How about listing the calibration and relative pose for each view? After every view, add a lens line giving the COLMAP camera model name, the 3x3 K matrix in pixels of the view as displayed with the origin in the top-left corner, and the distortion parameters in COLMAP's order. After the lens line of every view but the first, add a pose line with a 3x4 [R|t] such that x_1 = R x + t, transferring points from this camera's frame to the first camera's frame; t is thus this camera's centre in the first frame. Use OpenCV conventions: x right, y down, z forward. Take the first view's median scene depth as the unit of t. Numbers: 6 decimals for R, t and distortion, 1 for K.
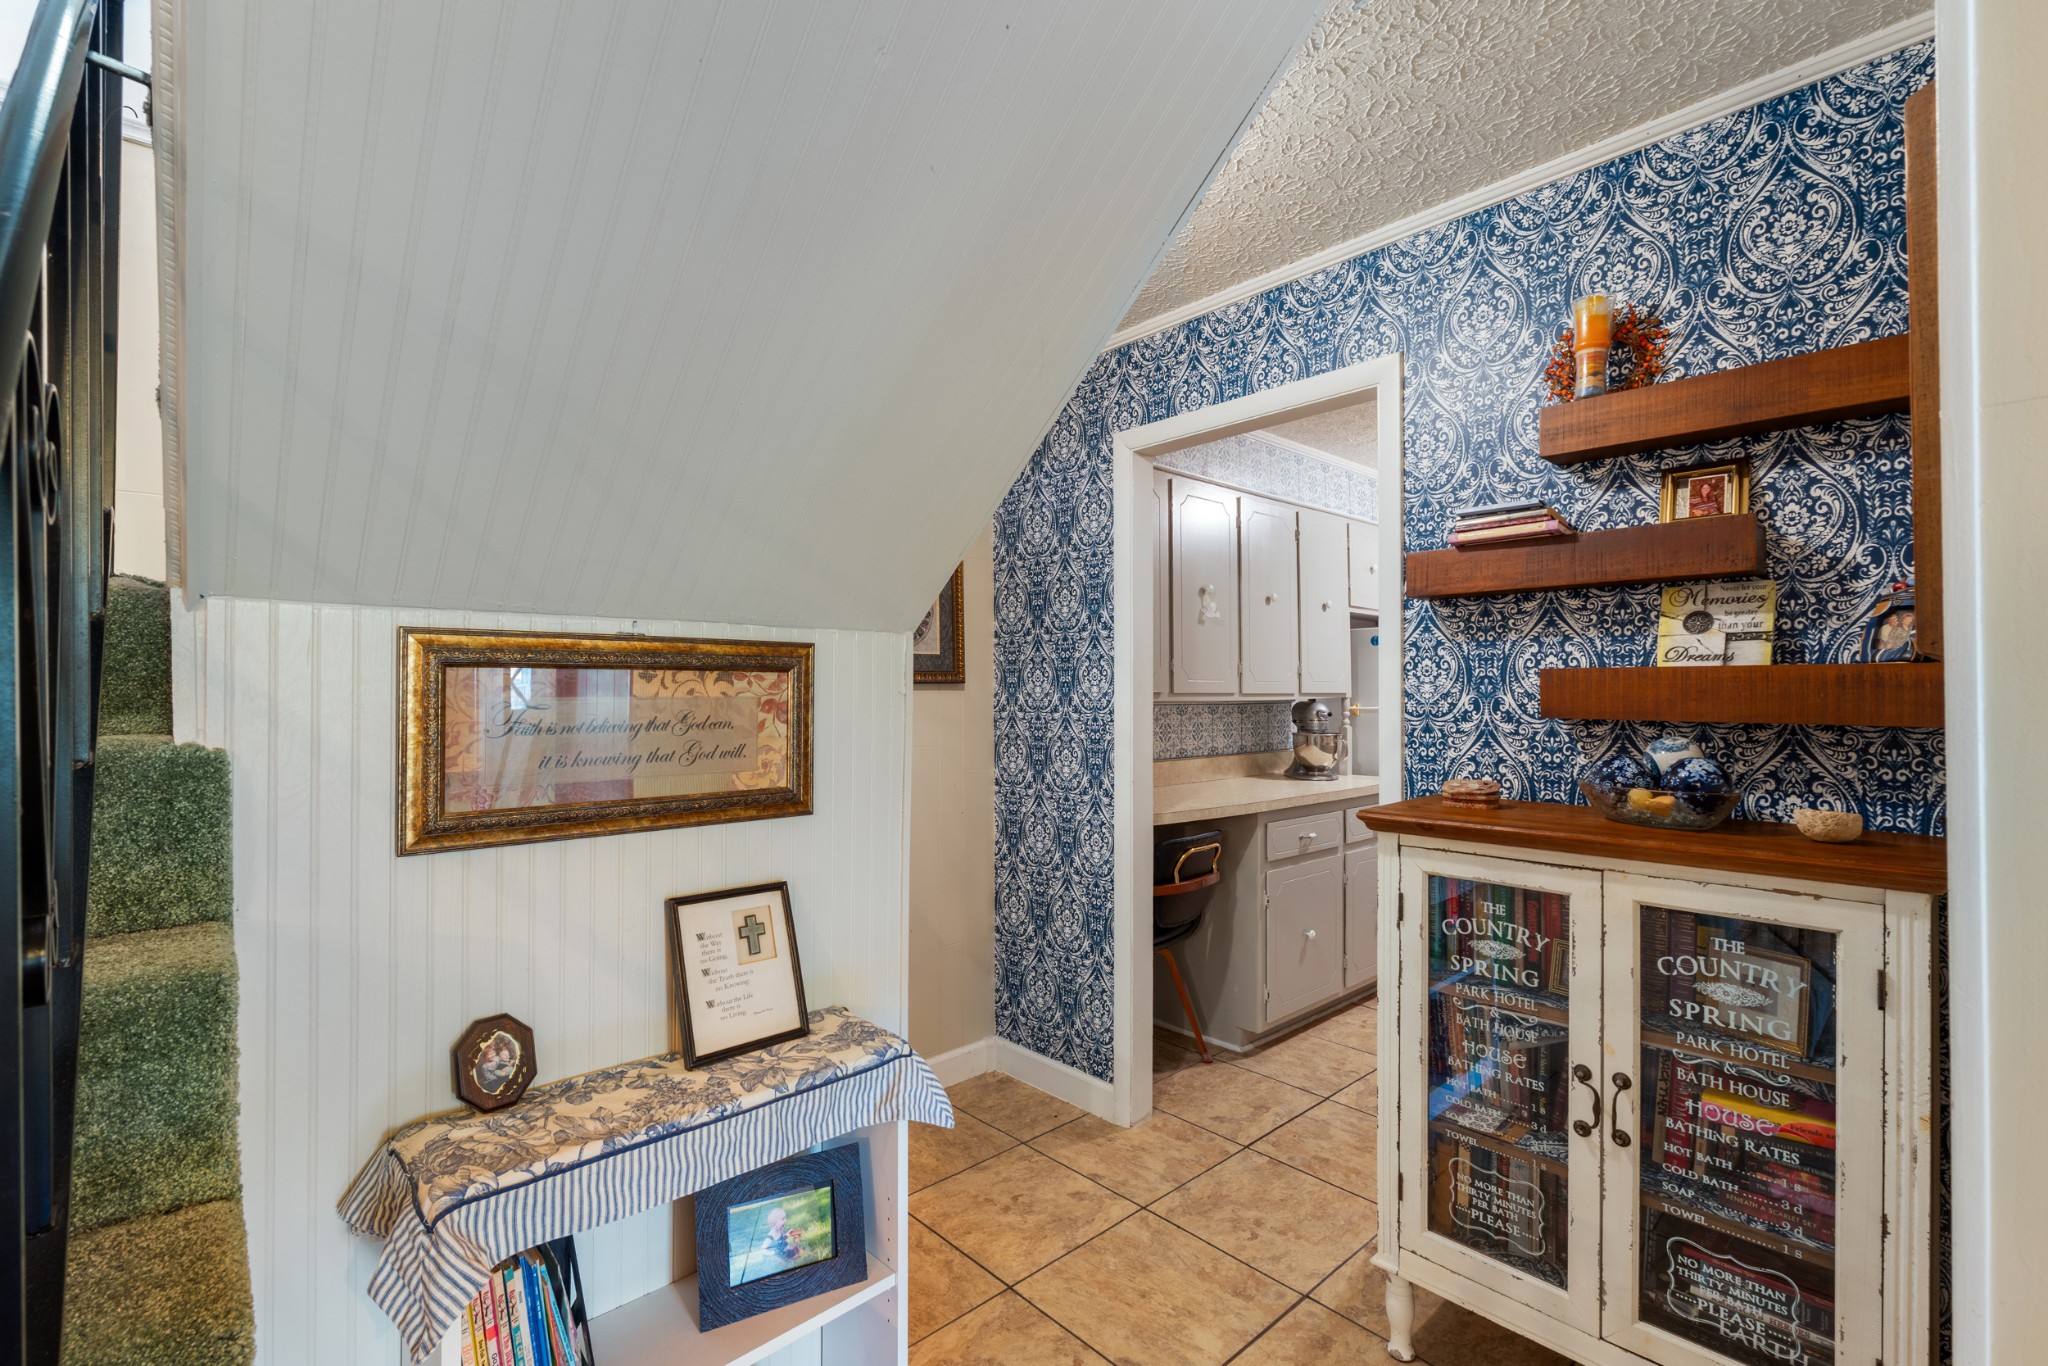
lens RADIAL K [[915.2, 0, 1007.7], [0, 915.2, 687.2], [0, 0, 1]] dist [0.001135, 0.000177]
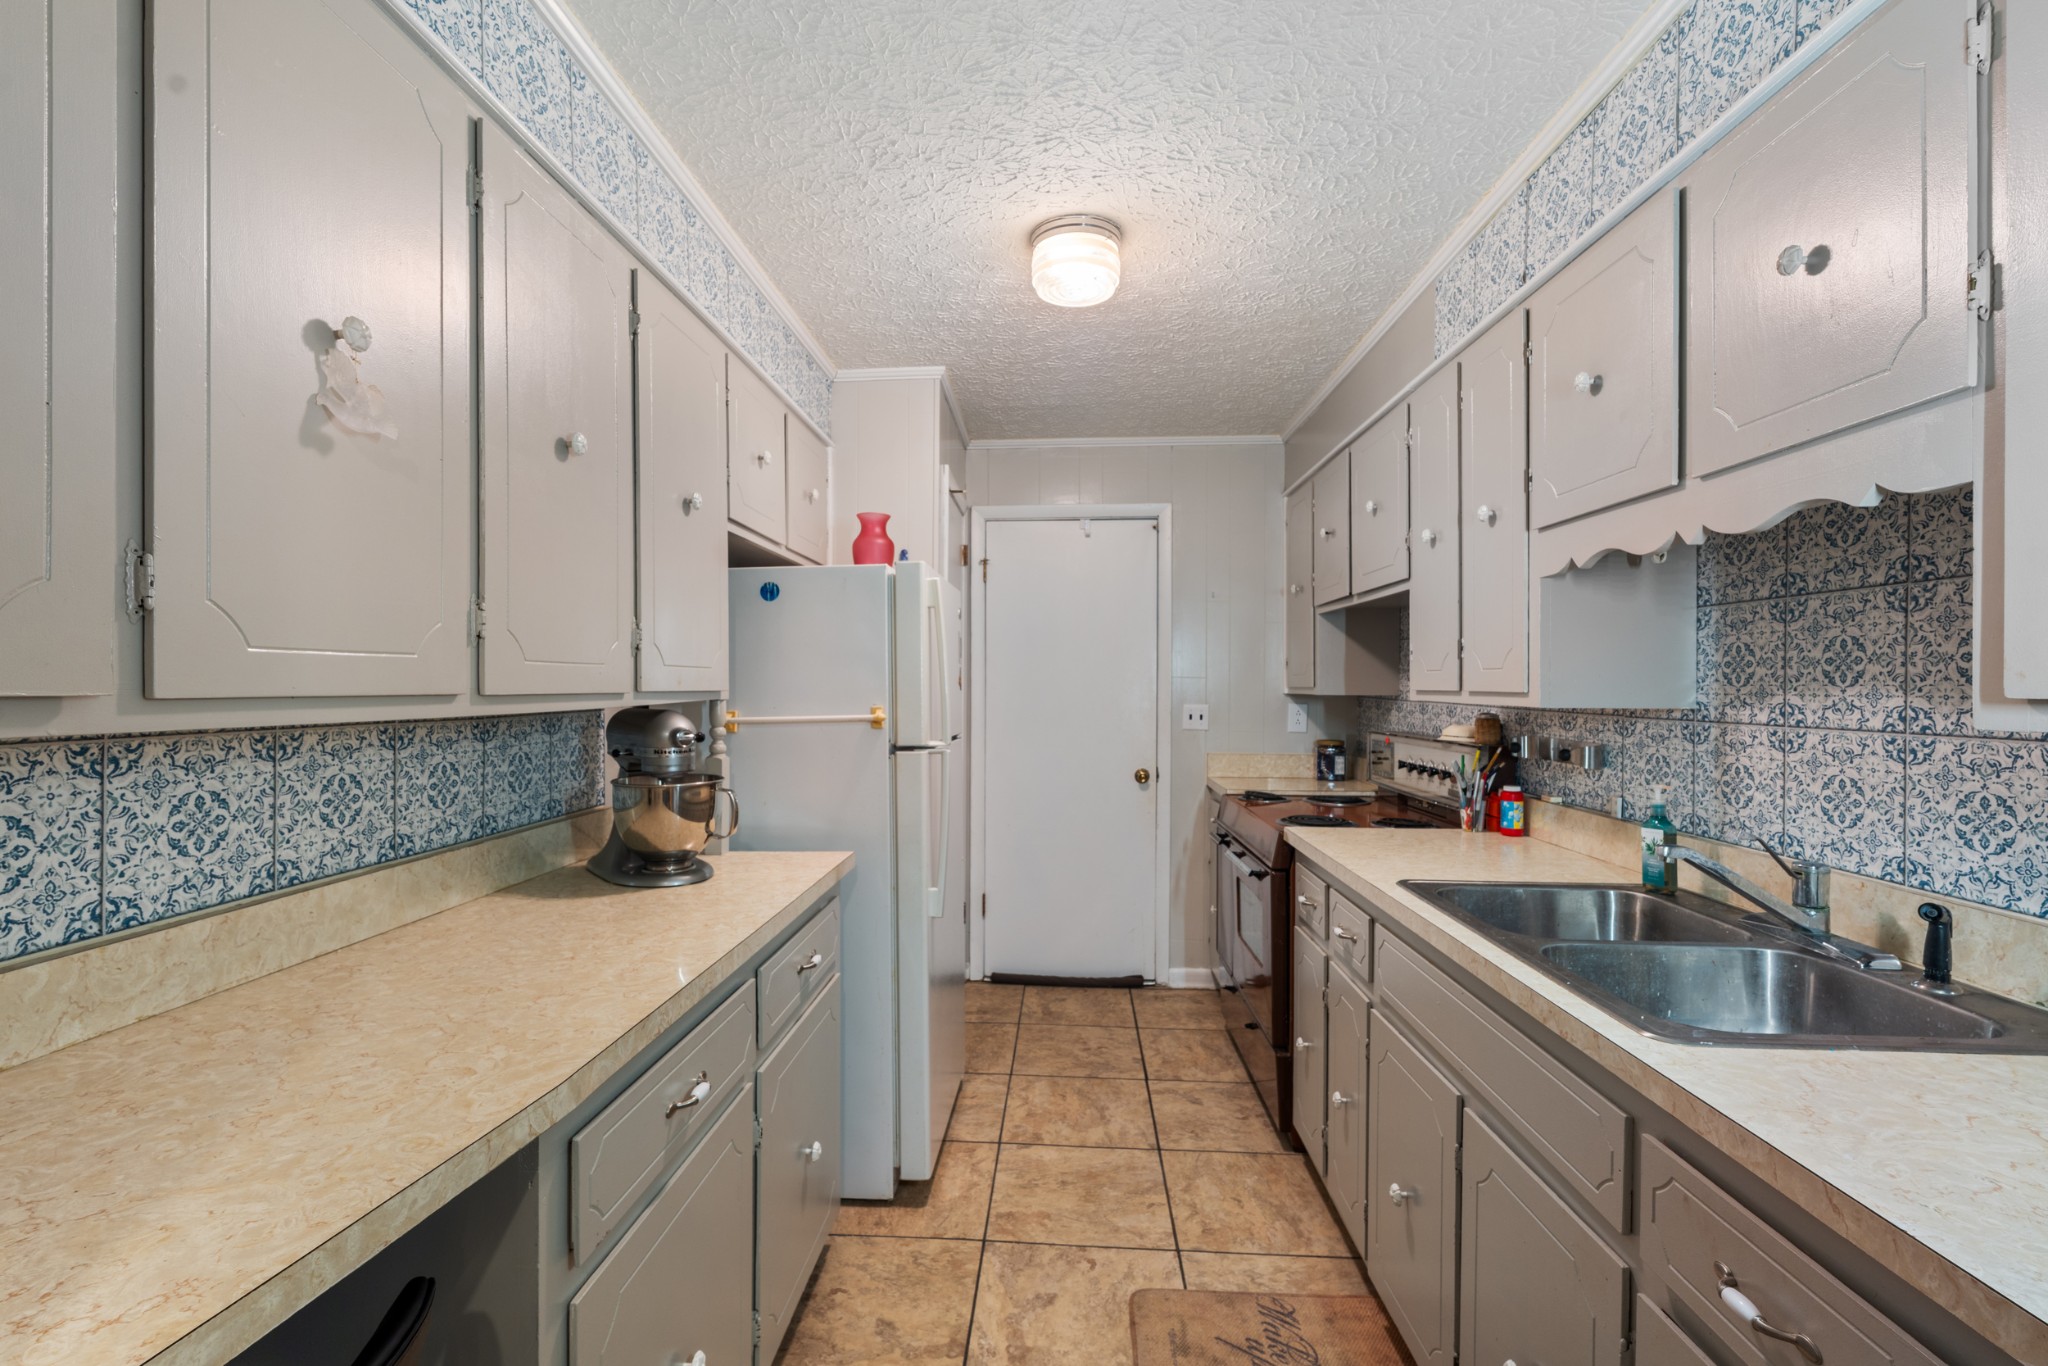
lens RADIAL K [[882.5, 0, 1024.0], [0, 882.5, 683.0], [0, 0, 1]] dist [-0.000526, -0.000093]
pose [[0.700332, -0.000895, 0.713817, 0.146539], [-0.000278, 0.999999, 0.001526, 0.001441], [-0.713817, -0.001267, 0.700331, 0.563646]]
